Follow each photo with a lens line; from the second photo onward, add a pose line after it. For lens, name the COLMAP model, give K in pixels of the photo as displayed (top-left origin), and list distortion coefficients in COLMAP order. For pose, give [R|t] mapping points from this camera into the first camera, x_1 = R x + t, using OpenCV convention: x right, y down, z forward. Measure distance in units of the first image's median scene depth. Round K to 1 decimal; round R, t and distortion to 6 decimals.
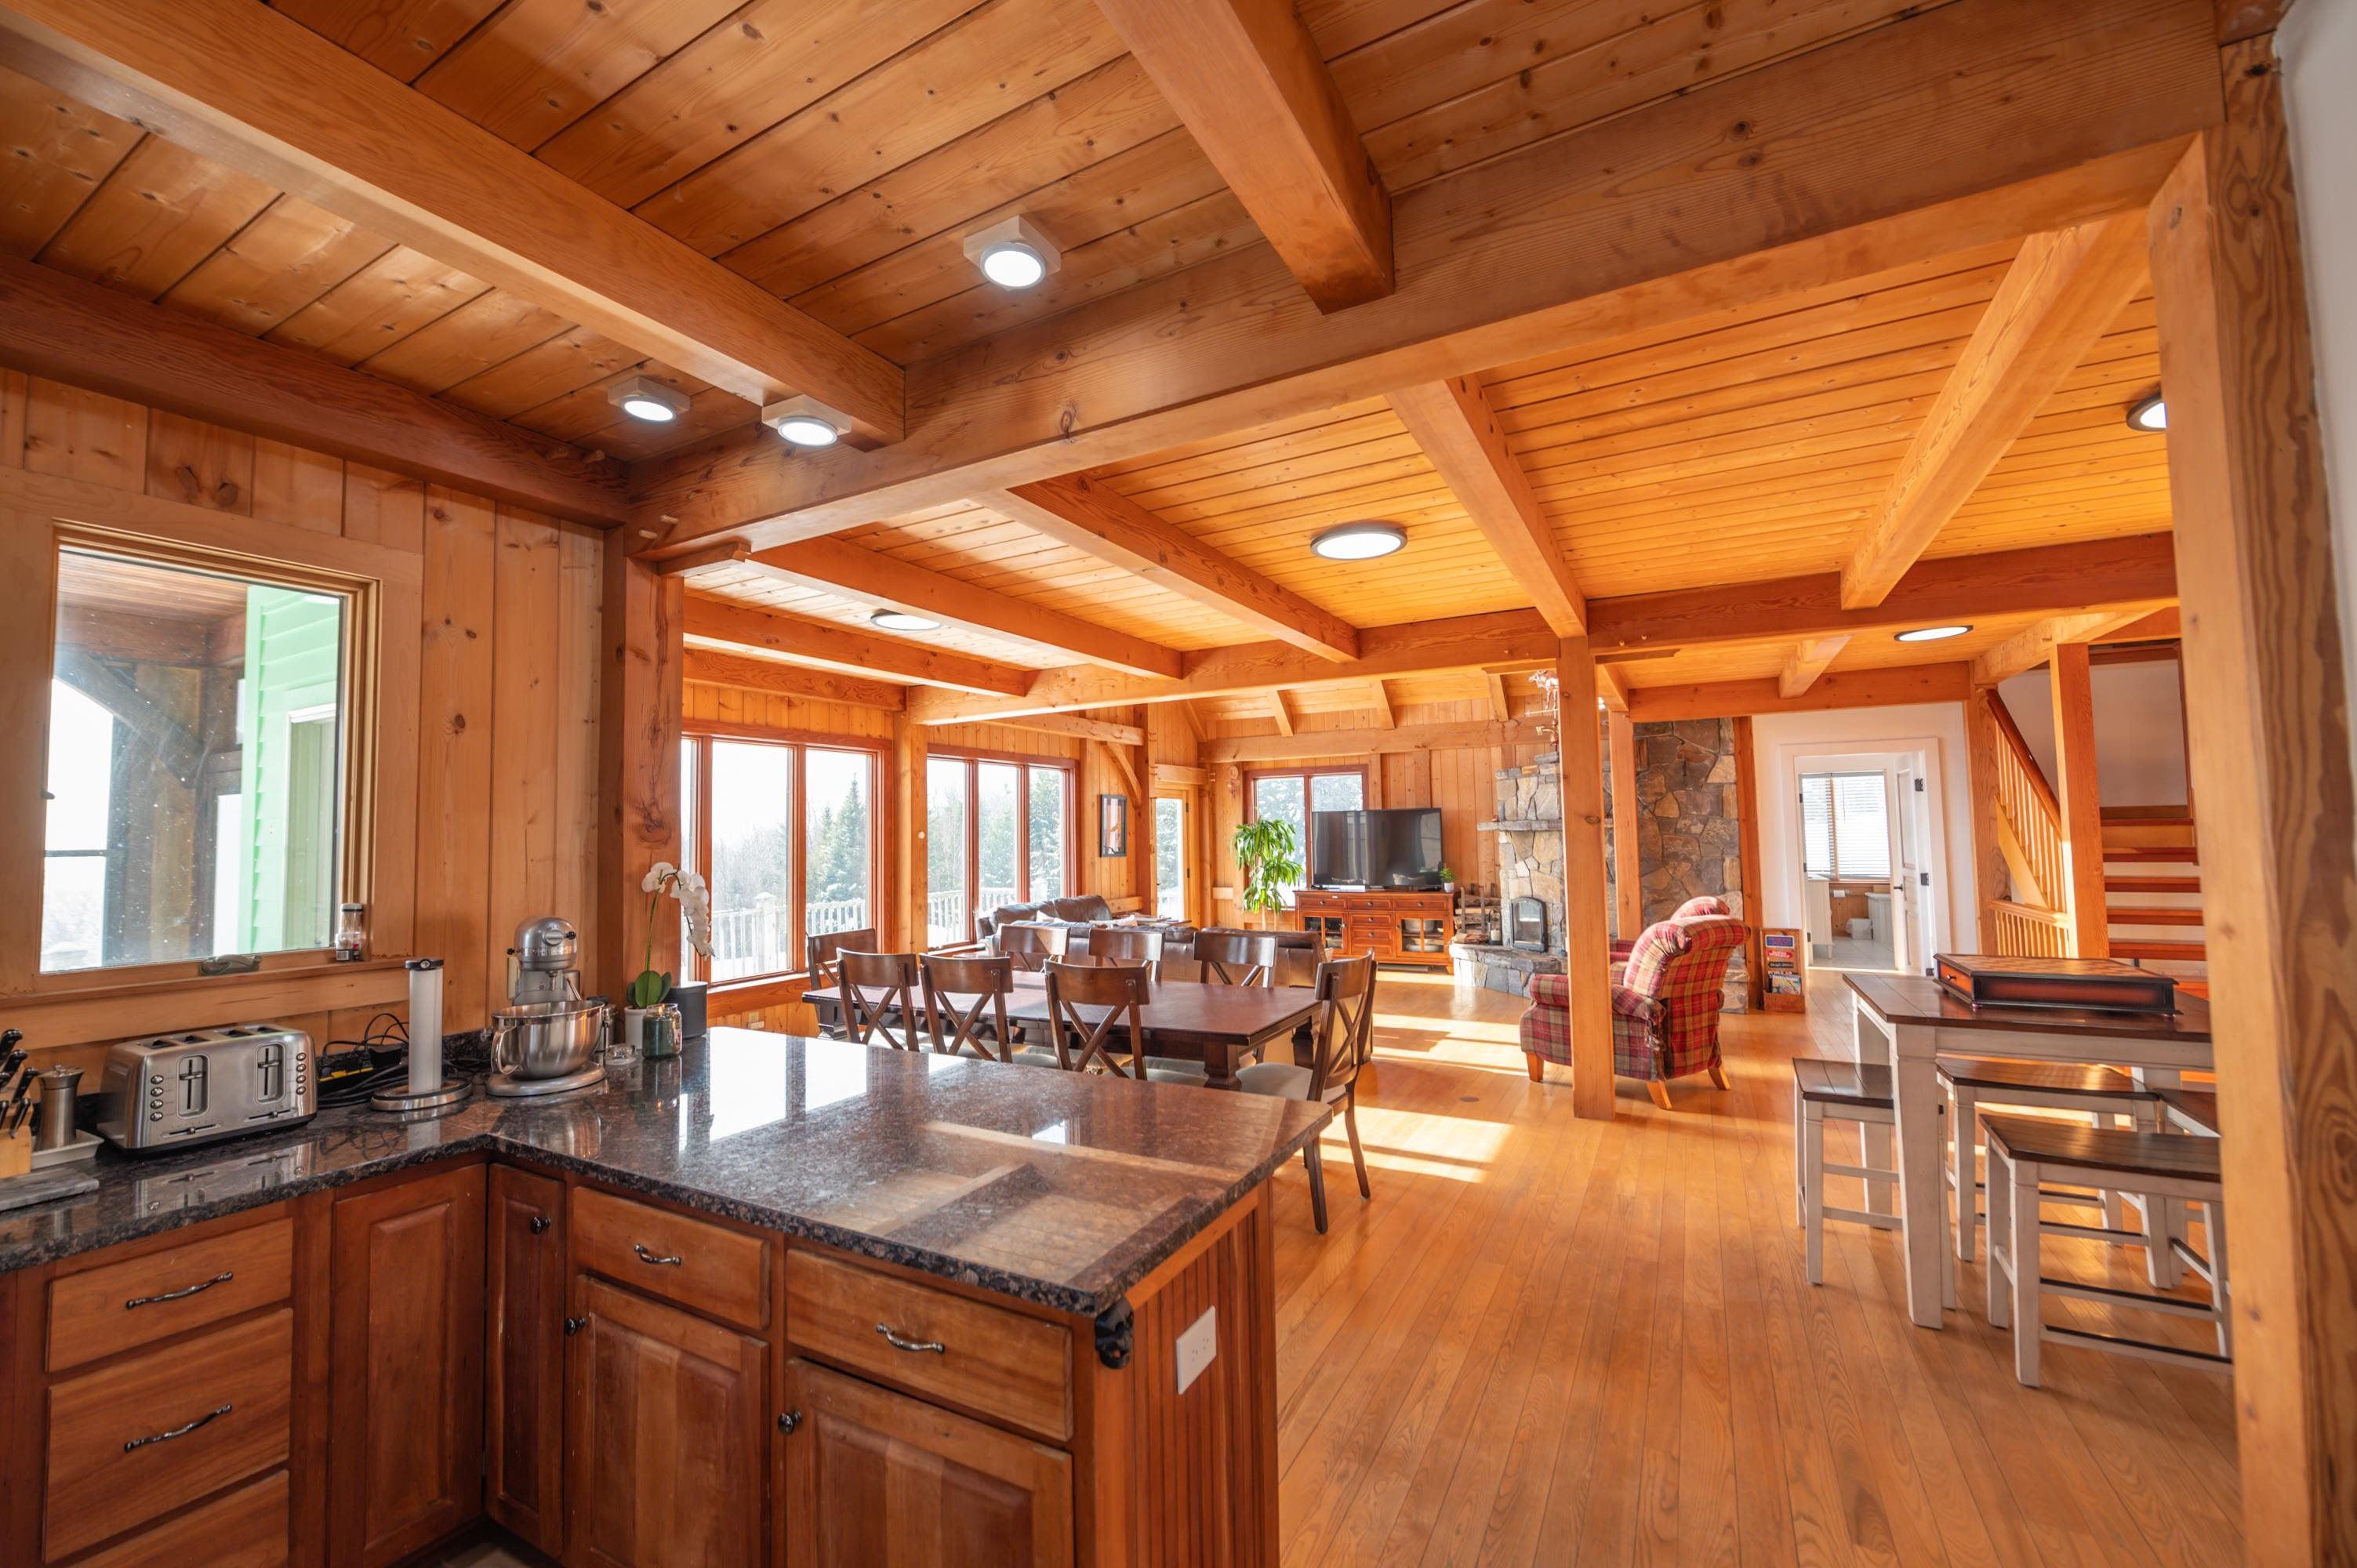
lens RADIAL K [[939.7, 0, 1164.4], [0, 939.7, 781.9], [0, 0, 1]] dist [-0.006120, -0.000893]
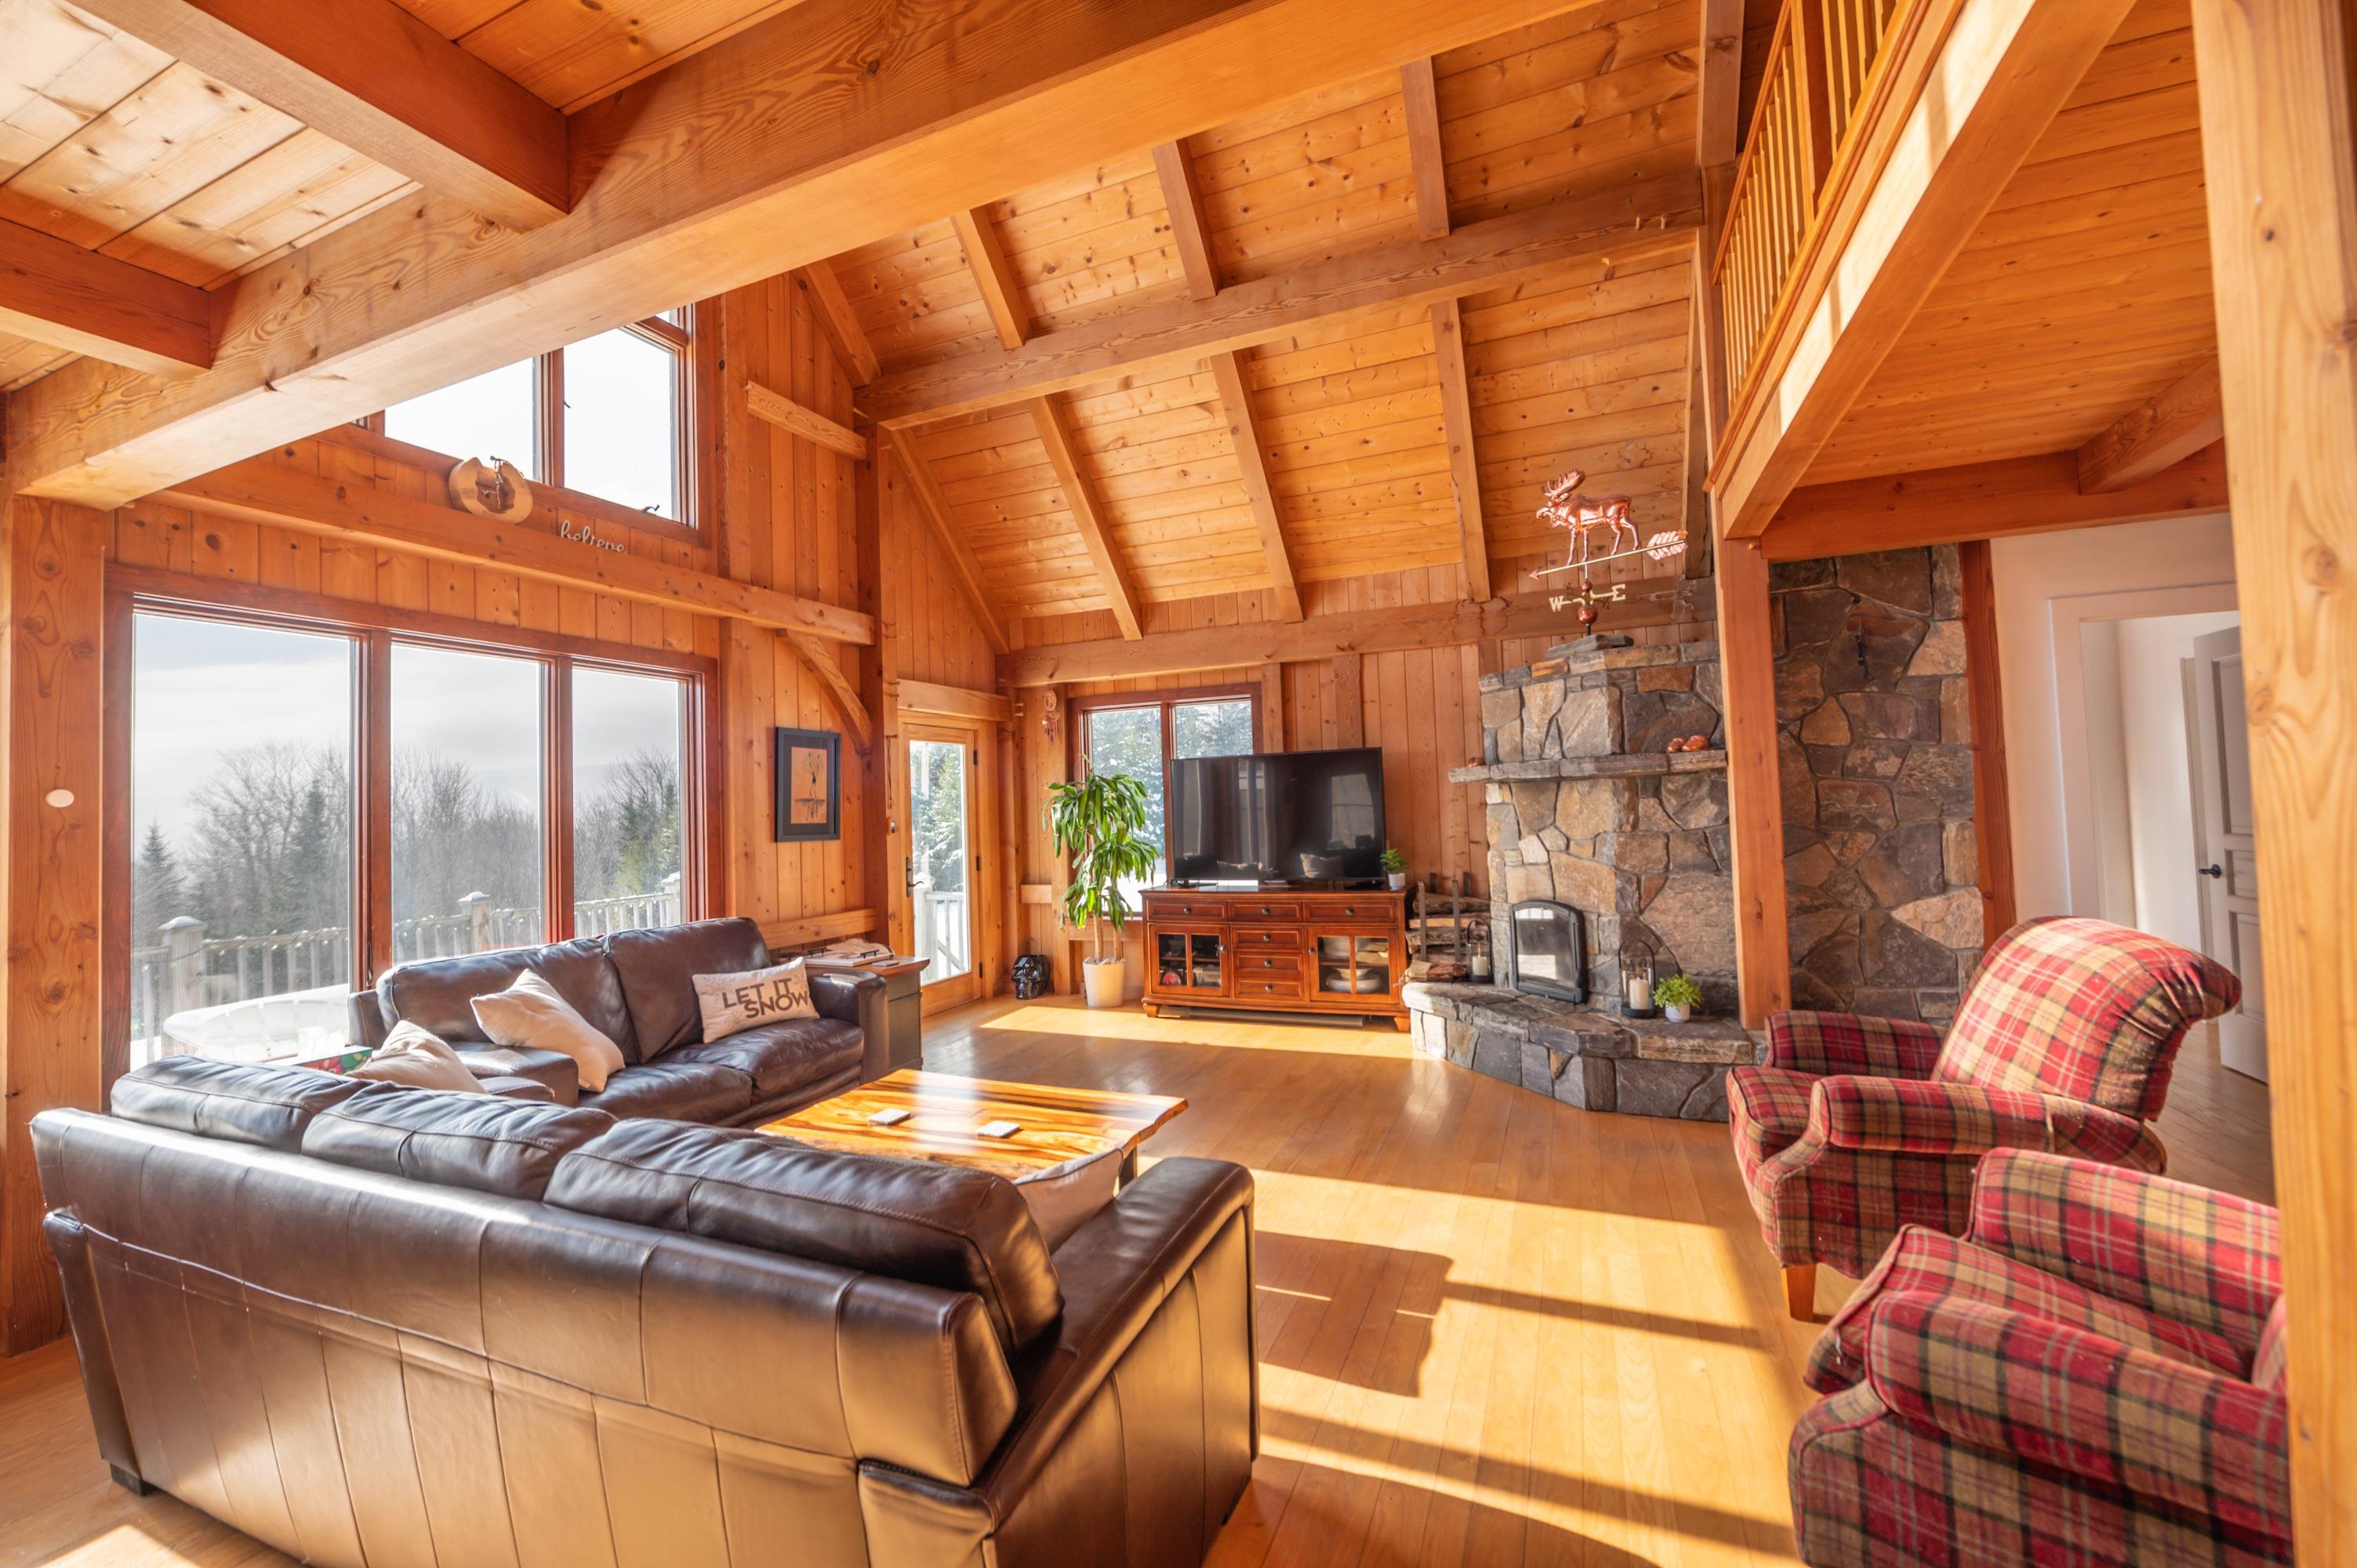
lens RADIAL K [[939.7, 0, 1174.8], [0, 939.7, 772.0], [0, 0, 1]] dist [-0.006120, -0.000893]
pose [[0.993842, -0.012299, 0.110118, 0.104621], [0.010466, 0.999797, 0.017208, 0.033474], [-0.110307, -0.015949, 0.993770, 0.447082]]
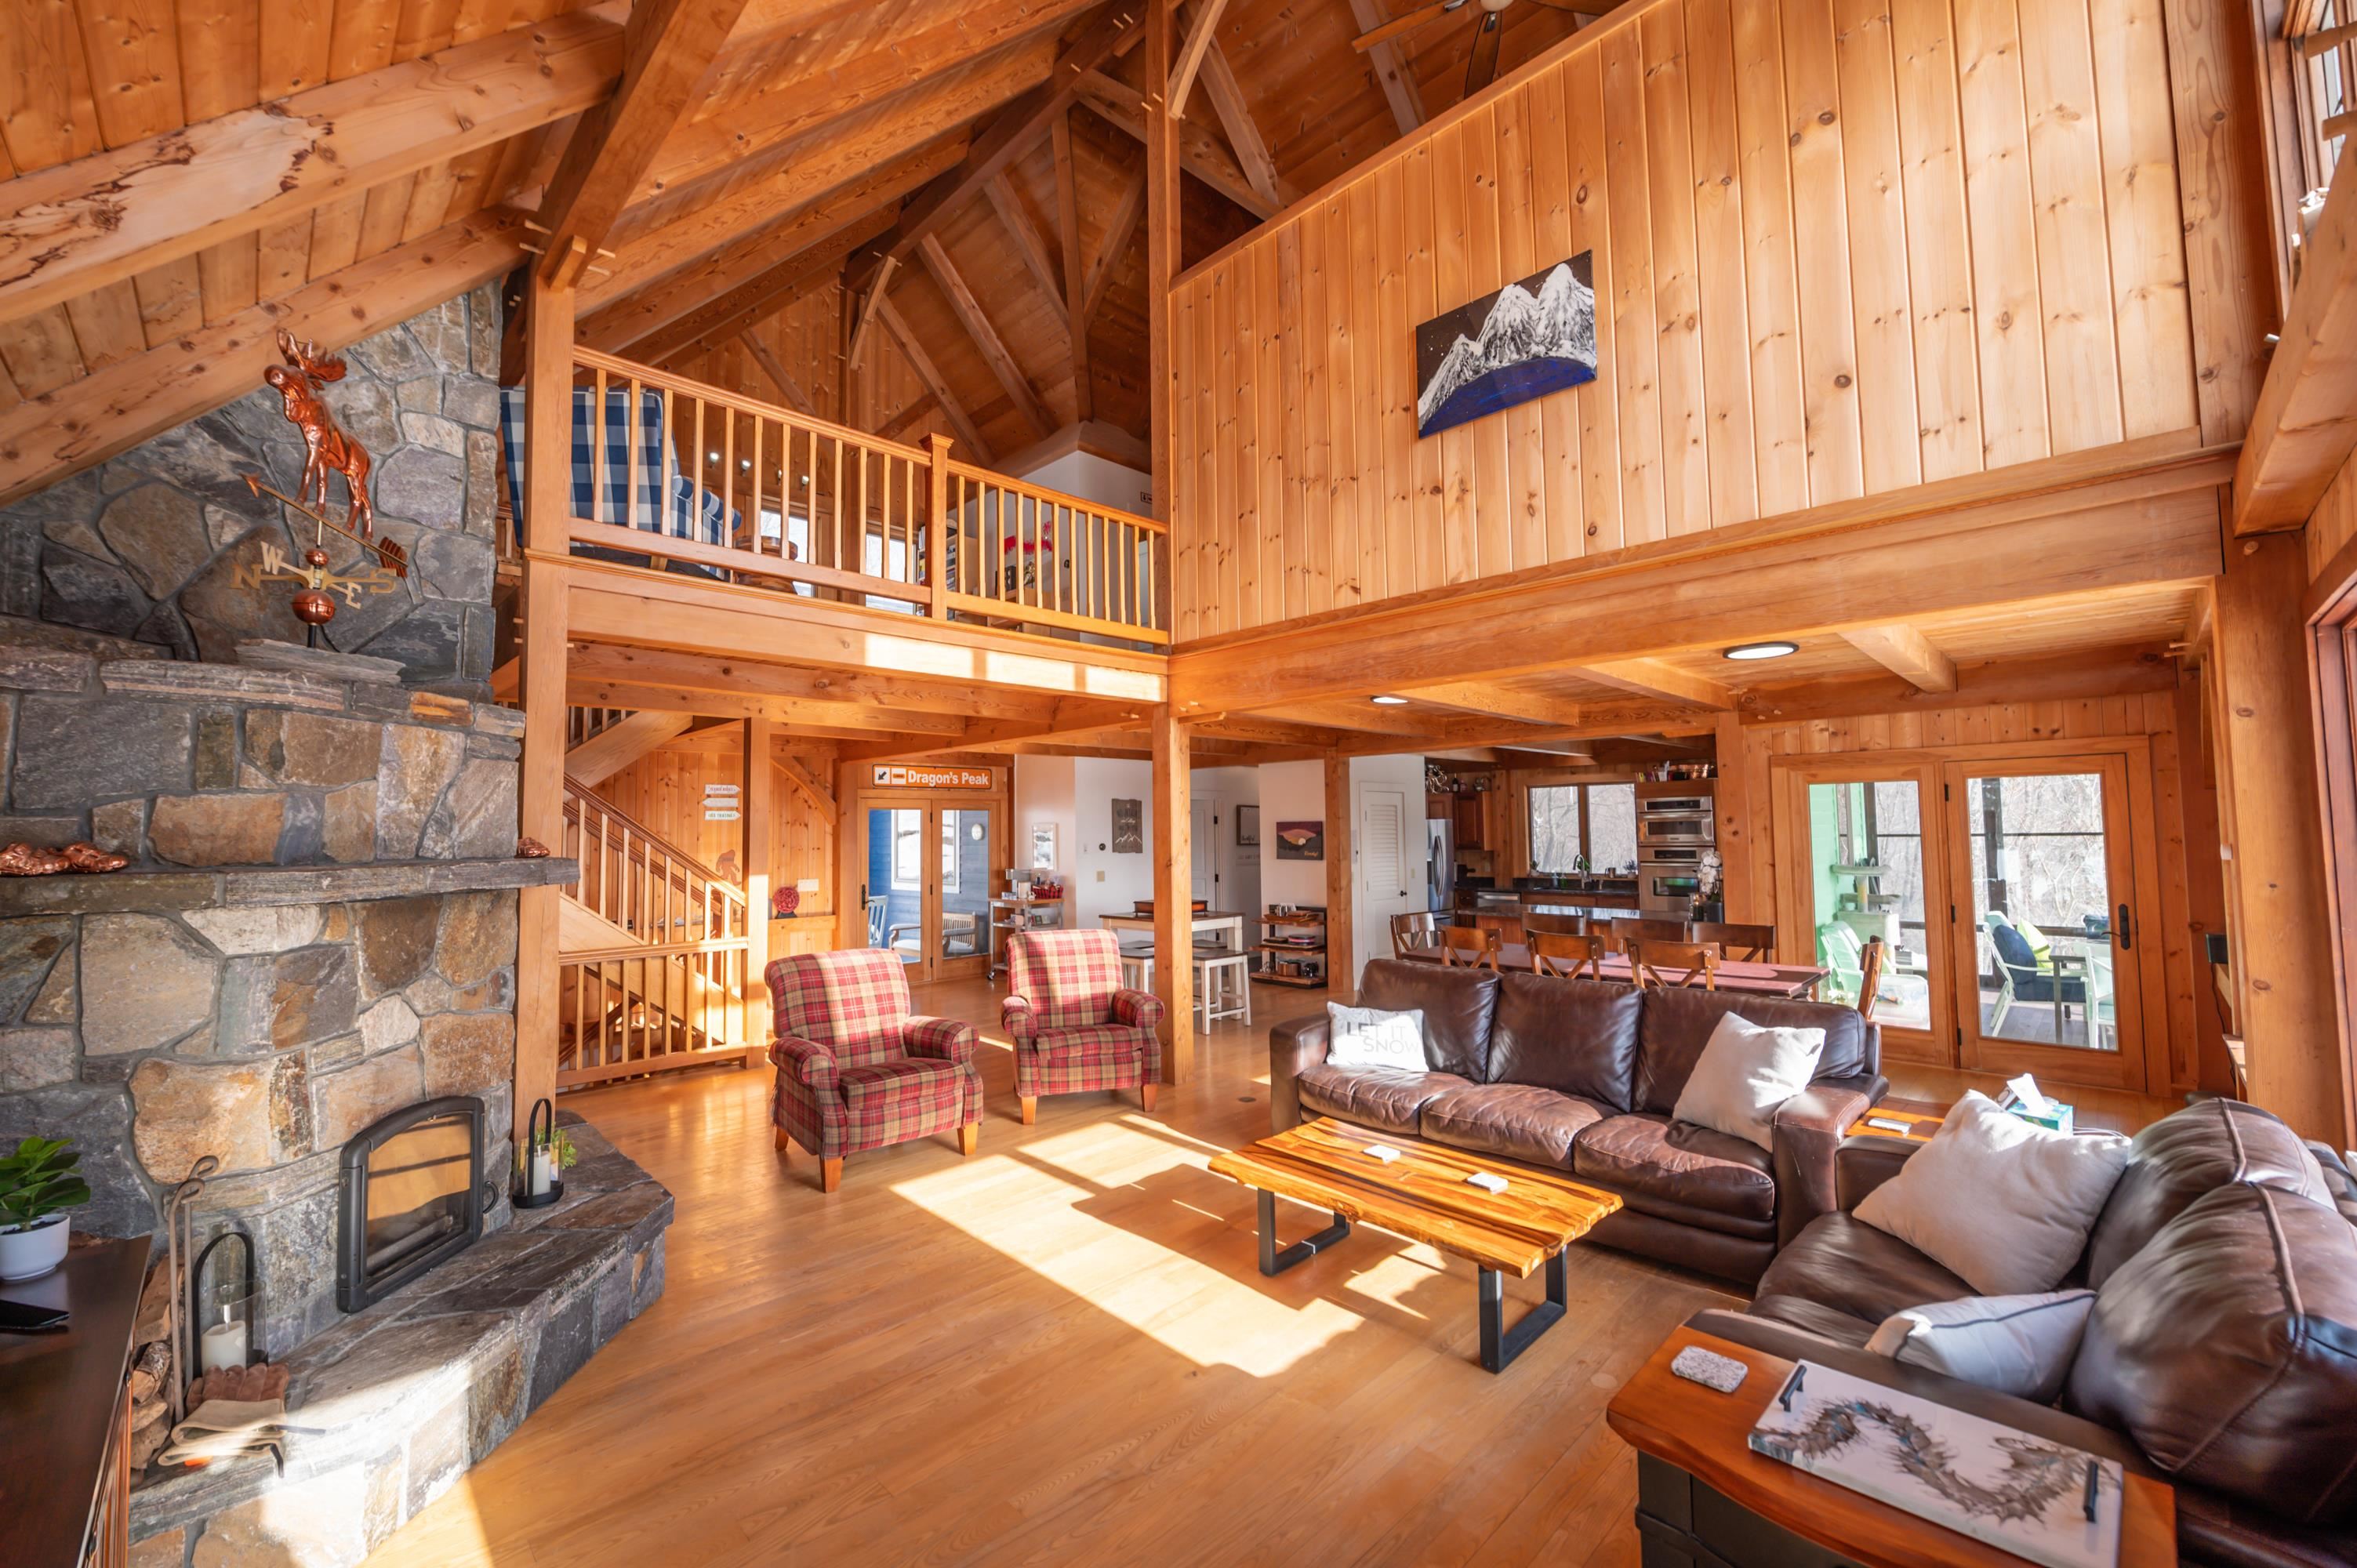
lens RADIAL K [[939.7, 0, 1162.5], [0, 939.7, 780.2], [0, 0, 1]] dist [-0.006120, -0.000893]
pose [[-0.959818, 0.045664, 0.276881, 0.052247], [0.014132, 0.993285, -0.114826, 0.050237], [-0.280266, -0.106299, -0.954019, 1.154655]]
